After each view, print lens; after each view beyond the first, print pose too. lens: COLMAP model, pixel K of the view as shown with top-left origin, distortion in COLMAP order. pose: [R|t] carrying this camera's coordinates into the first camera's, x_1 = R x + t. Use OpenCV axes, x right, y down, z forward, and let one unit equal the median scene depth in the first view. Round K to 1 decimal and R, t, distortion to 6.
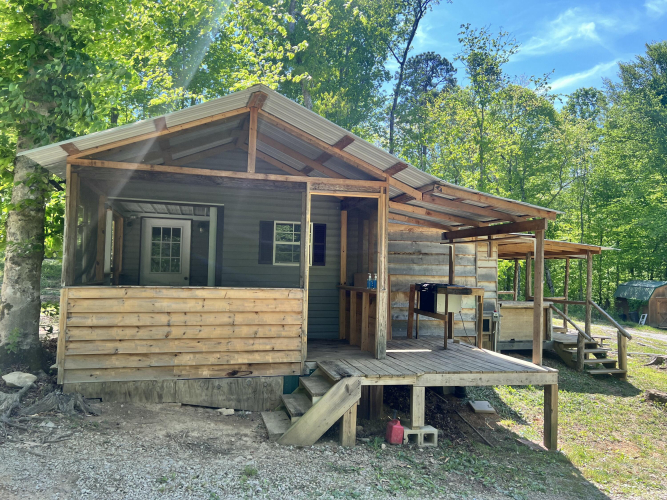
lens RADIAL K [[518.7, 0, 333.5], [0, 518.7, 250.0], [0, 0, 1]] dist [0.091804, -0.123467]
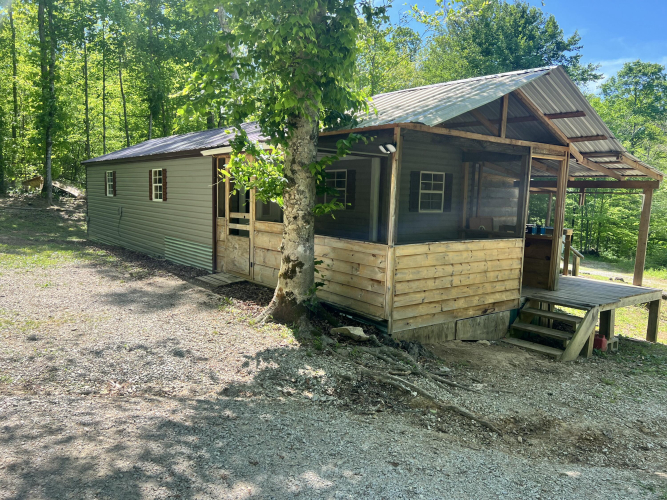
lens RADIAL K [[518.7, 0, 333.5], [0, 518.7, 250.0], [0, 0, 1]] dist [0.091804, -0.123467]
pose [[0.915221, -0.040135, 0.400949, -0.970864], [-0.023294, 0.988094, 0.152079, -0.073409], [-0.402279, -0.148526, 0.903389, 0.088063]]
